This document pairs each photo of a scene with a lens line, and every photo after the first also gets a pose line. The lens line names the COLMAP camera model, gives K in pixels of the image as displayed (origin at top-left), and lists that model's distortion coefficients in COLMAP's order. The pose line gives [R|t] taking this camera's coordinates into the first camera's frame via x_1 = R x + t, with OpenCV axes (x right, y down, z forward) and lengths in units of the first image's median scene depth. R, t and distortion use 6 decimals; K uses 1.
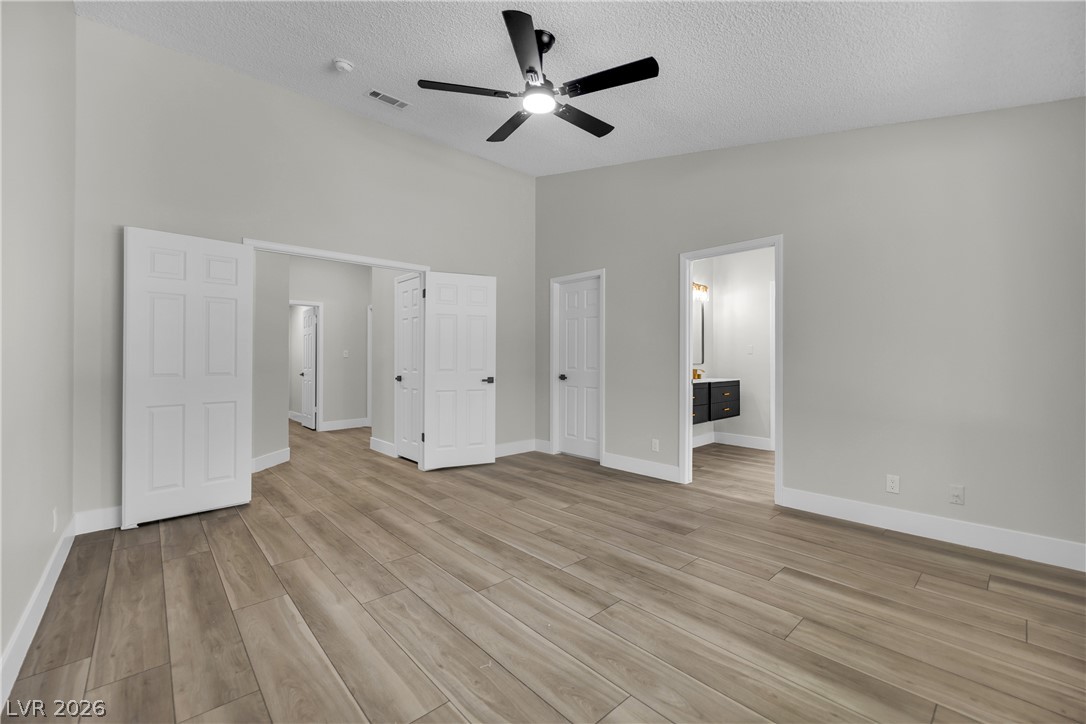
lens RADIAL K [[446.9, 0, 540.2], [0, 446.9, 367.7], [0, 0, 1]] dist [-0.017177, -0.000425]
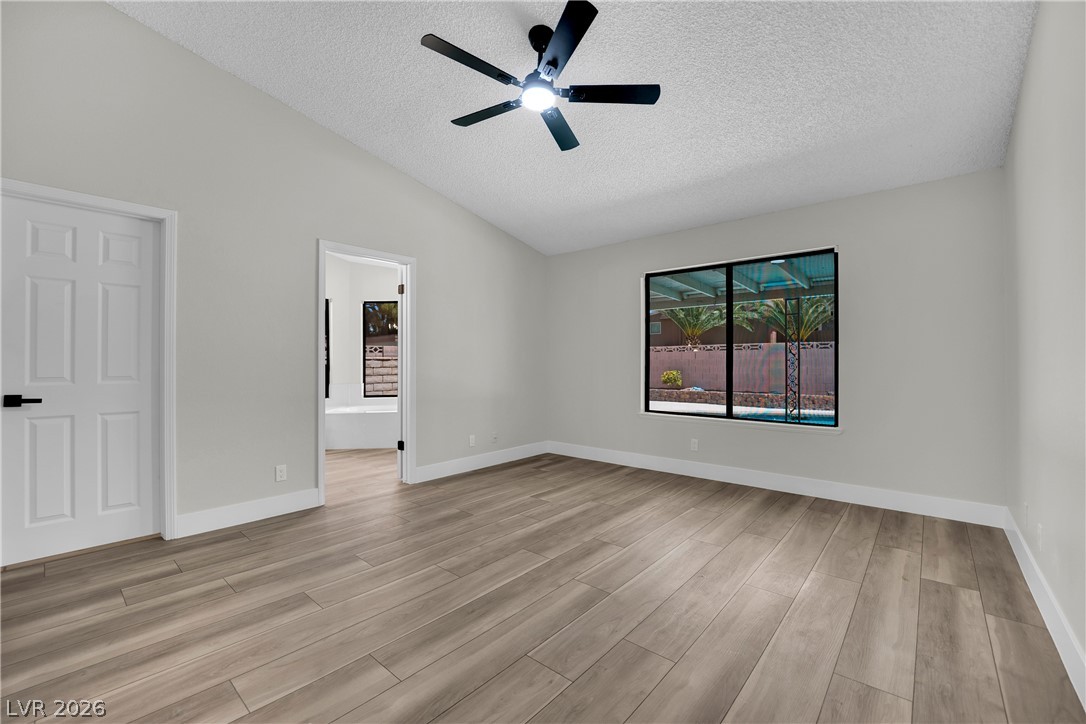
lens RADIAL K [[451.4, 0, 536.7], [0, 451.4, 362.9], [0, 0, 1]] dist [-0.015834, 0.000169]
pose [[-0.119578, 0.002270, 0.992822, -0.929085], [0.013506, 0.999909, -0.000660, -0.018645], [-0.992733, 0.013330, -0.119597, 1.047280]]
